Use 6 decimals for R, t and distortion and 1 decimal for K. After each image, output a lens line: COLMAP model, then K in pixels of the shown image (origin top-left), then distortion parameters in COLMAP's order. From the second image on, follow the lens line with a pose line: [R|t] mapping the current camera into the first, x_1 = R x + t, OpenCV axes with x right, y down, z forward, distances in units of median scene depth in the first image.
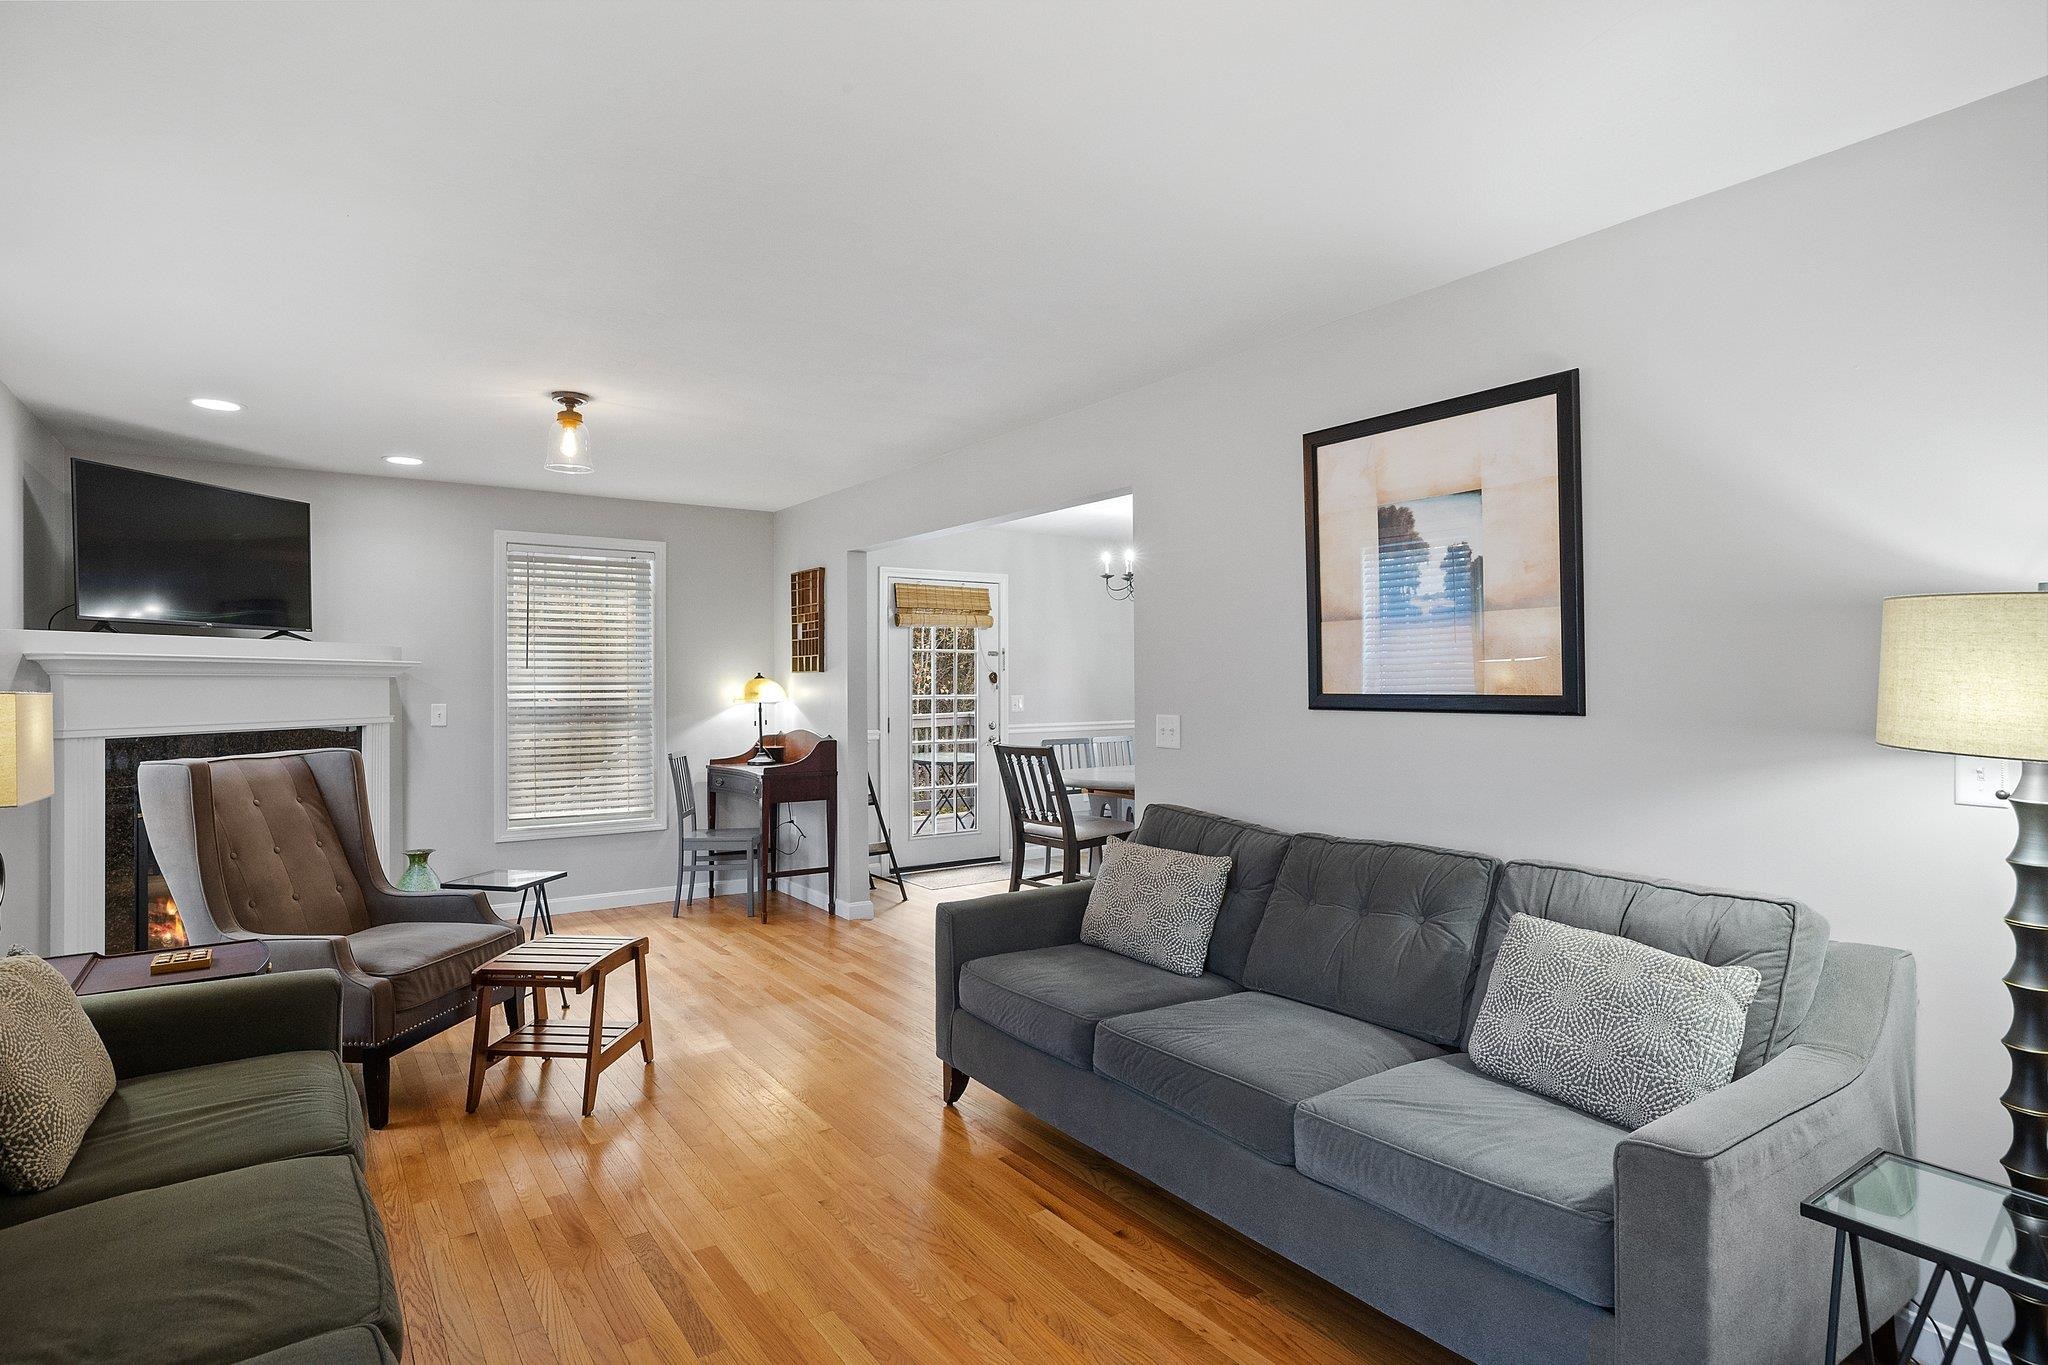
lens RADIAL K [[1061.5, 0, 1013.5], [0, 1061.5, 678.0], [0, 0, 1]] dist [-0.035071, 0.019970]
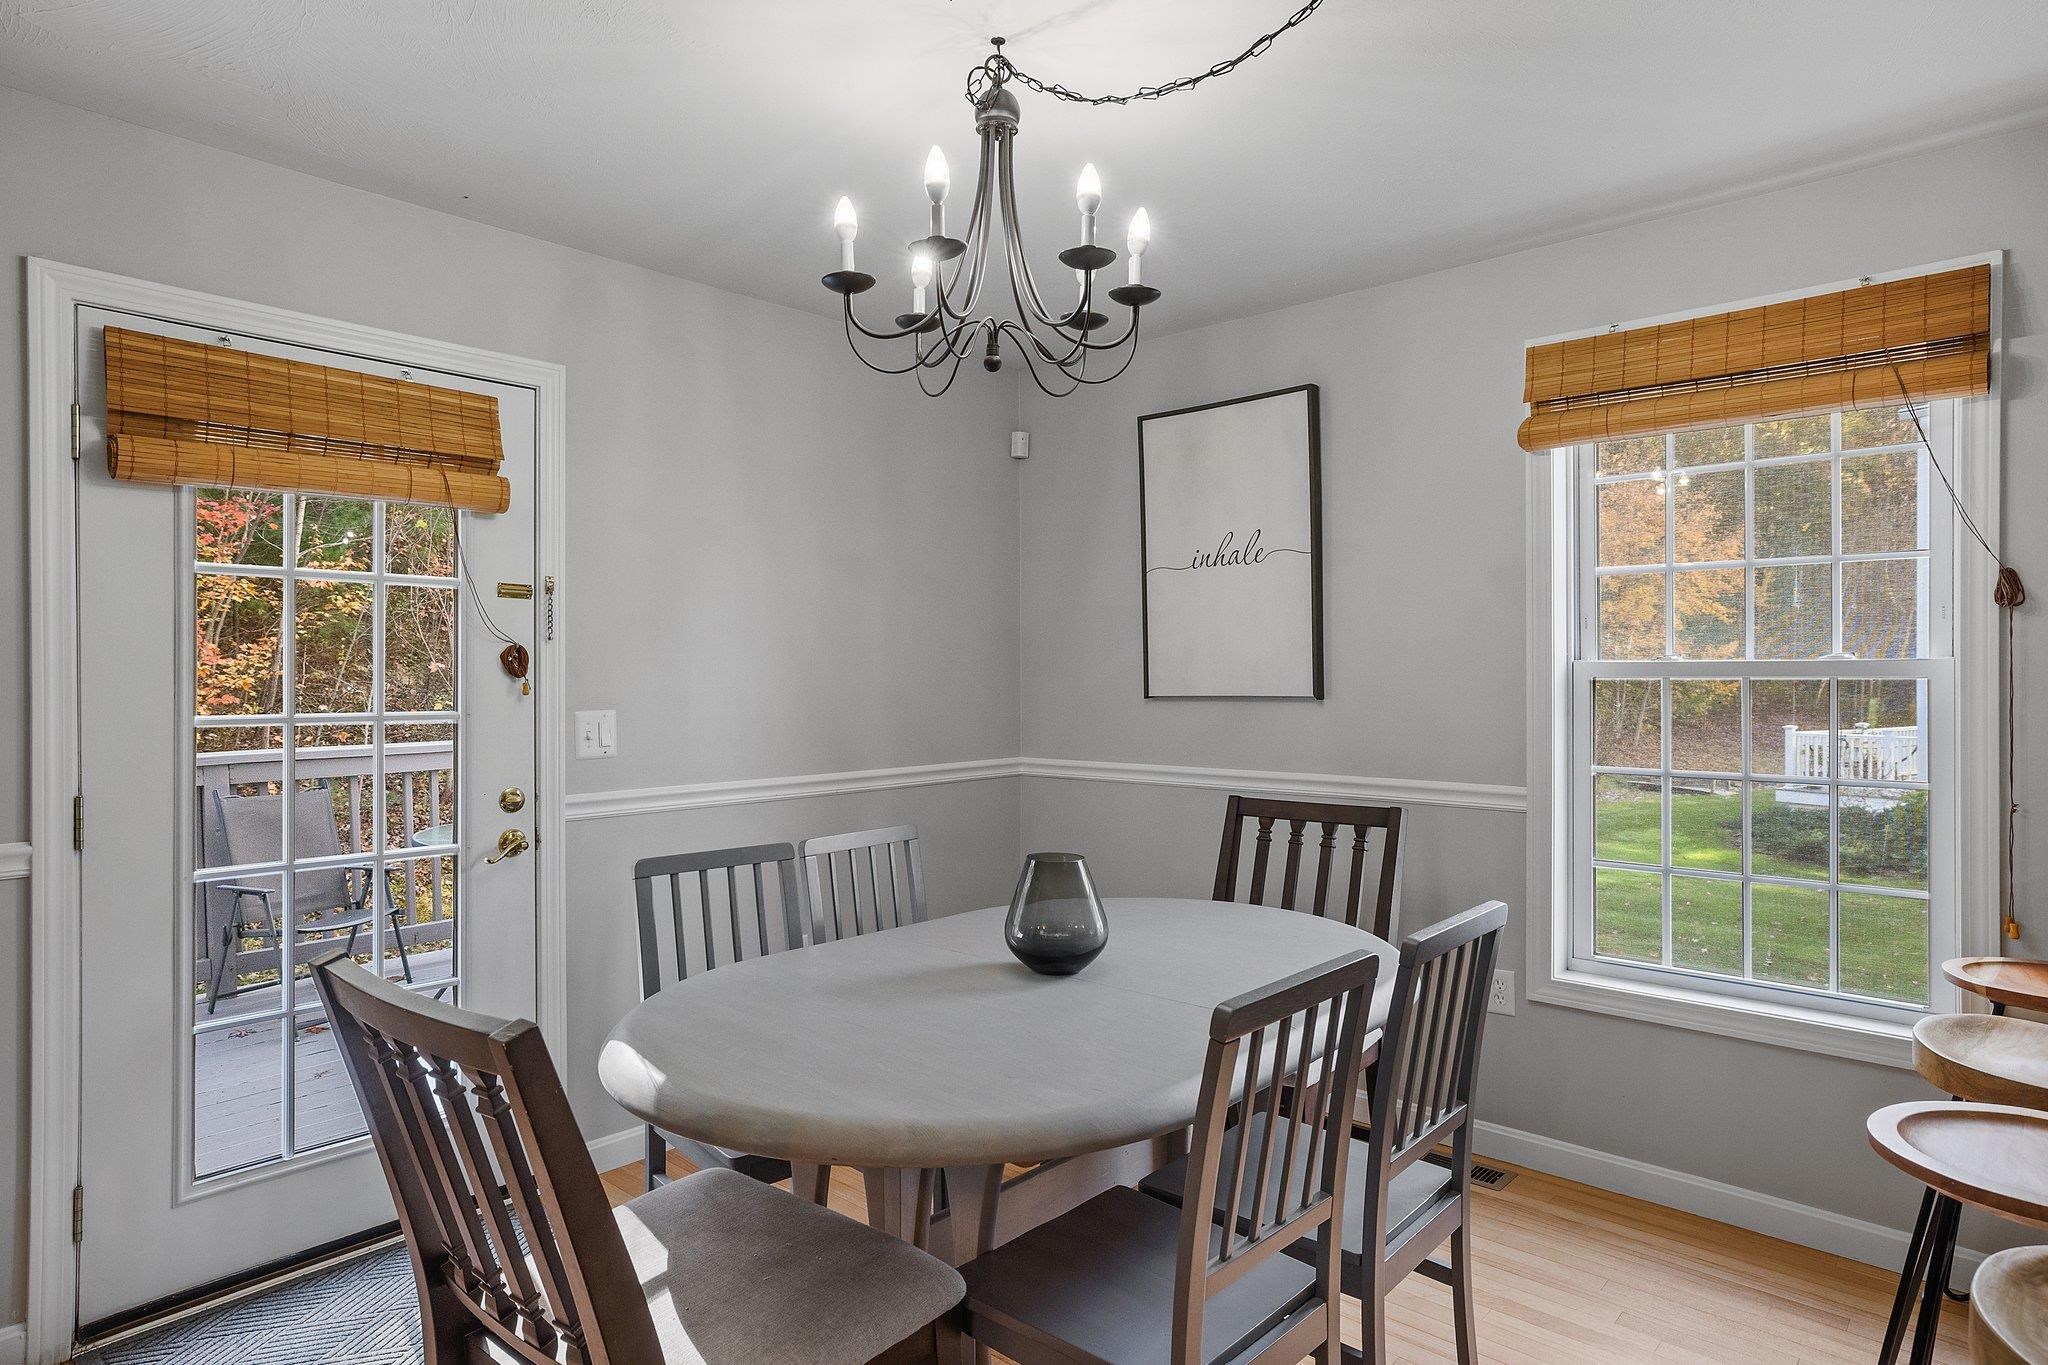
lens RADIAL K [[1142.4, 0, 1021.3], [0, 1142.4, 674.9], [0, 0, 1]] dist [0.002023, 0.000654]
pose [[0.972899, 0.003984, 0.231198, 0.103898], [-0.004825, 0.999984, 0.003072, 0.004518], [-0.231182, -0.004105, 0.972902, 1.144571]]
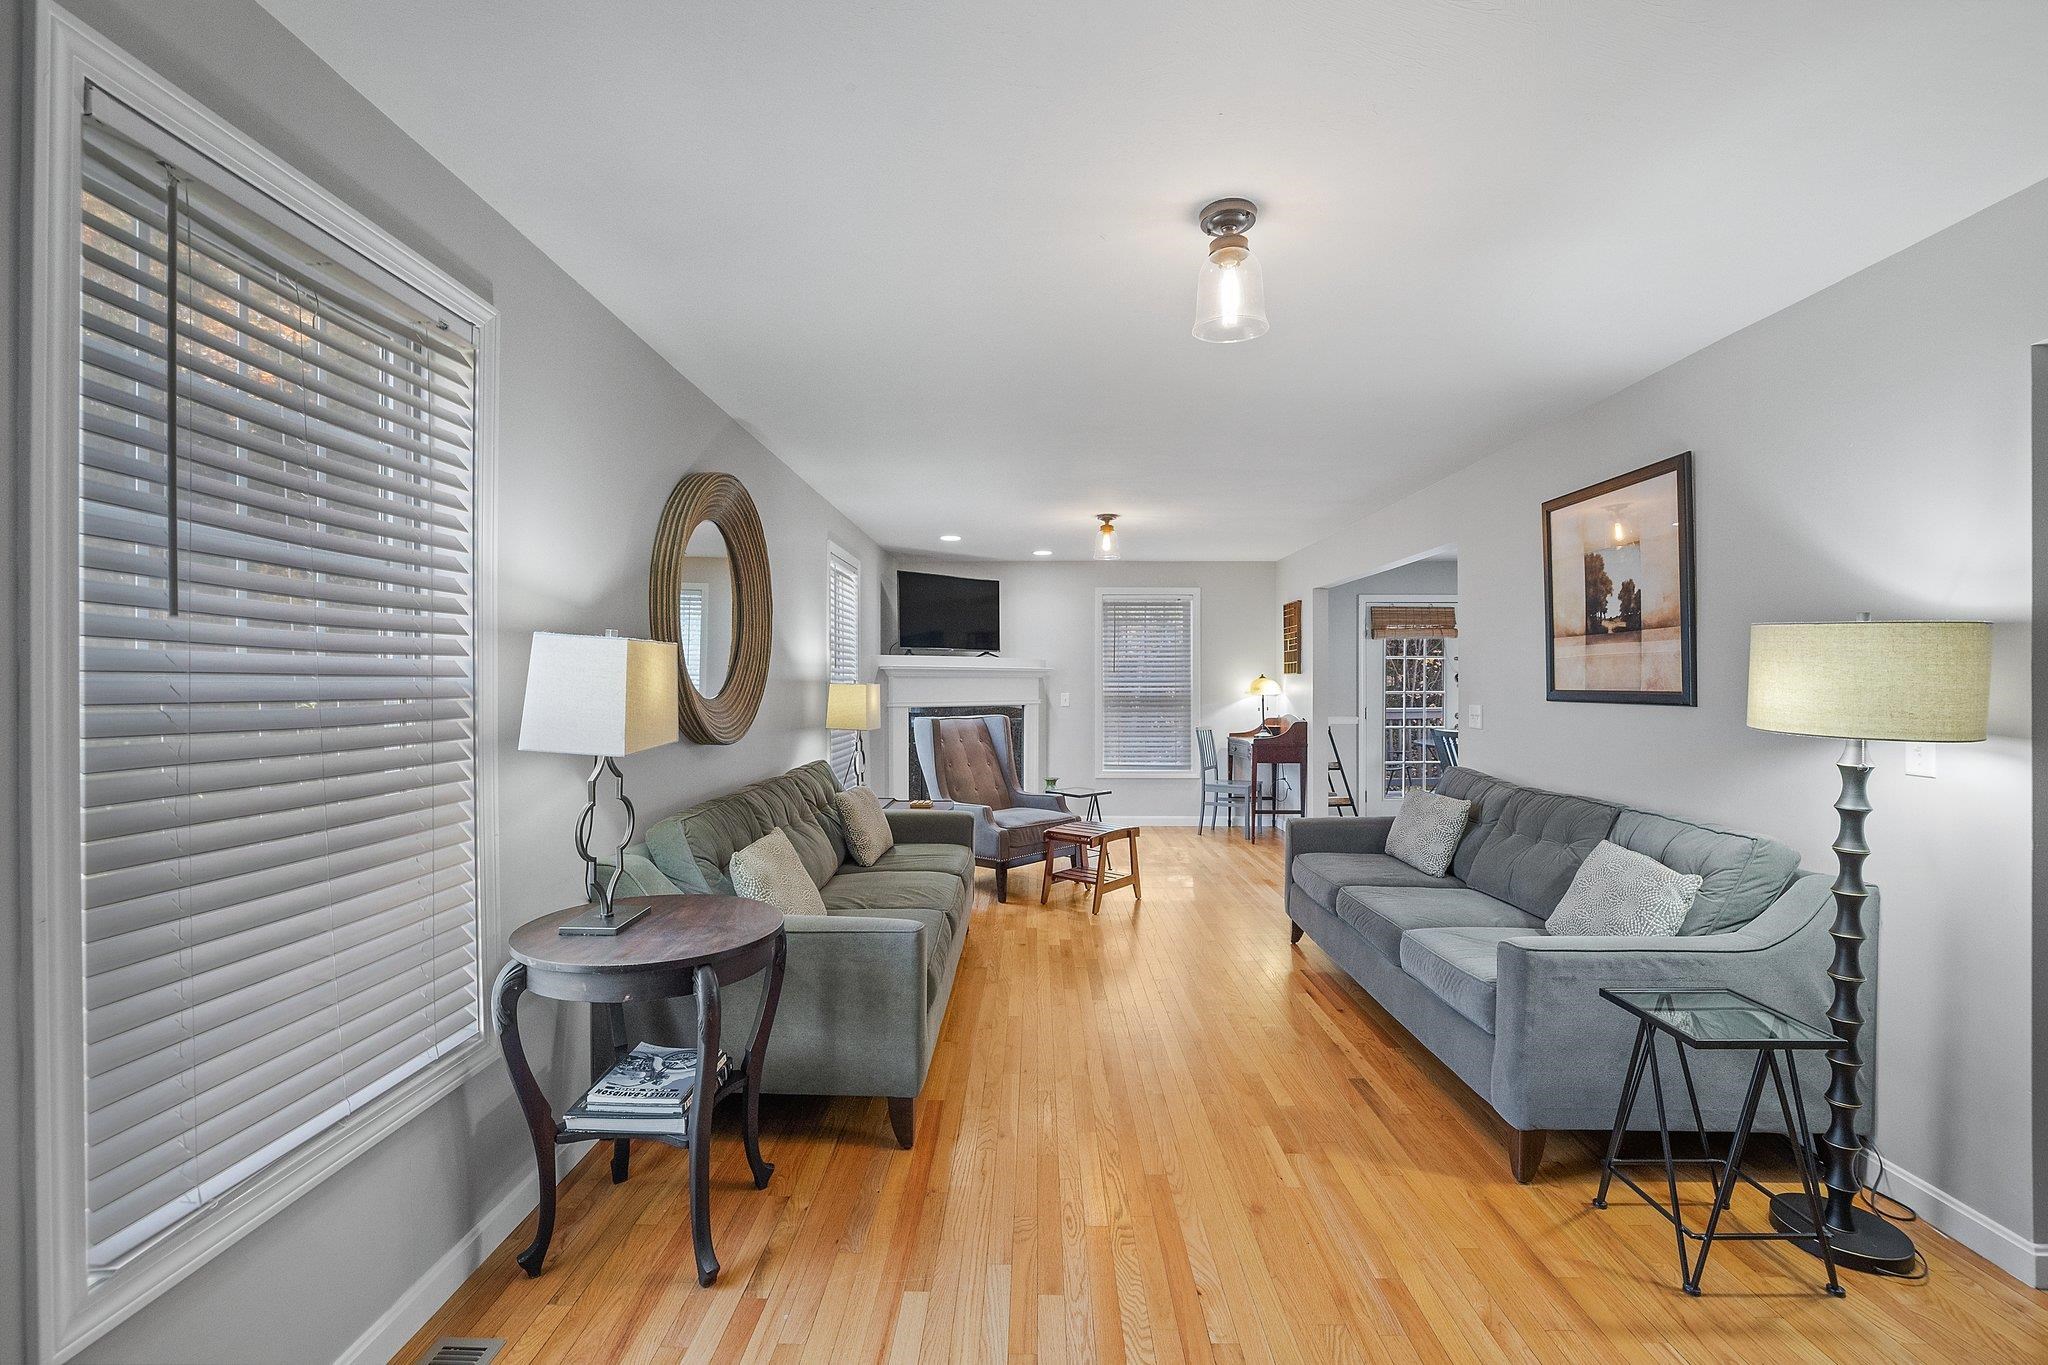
lens RADIAL K [[873.1, 0, 1014.6], [0, 873.1, 679.6], [0, 0, 1]] dist [-0.052390, 0.019153]
pose [[0.809445, 0.001927, -0.587192, 0.290187], [-0.000461, 0.999996, 0.002647, -0.000811], [0.587195, -0.001873, 0.809443, -0.246638]]
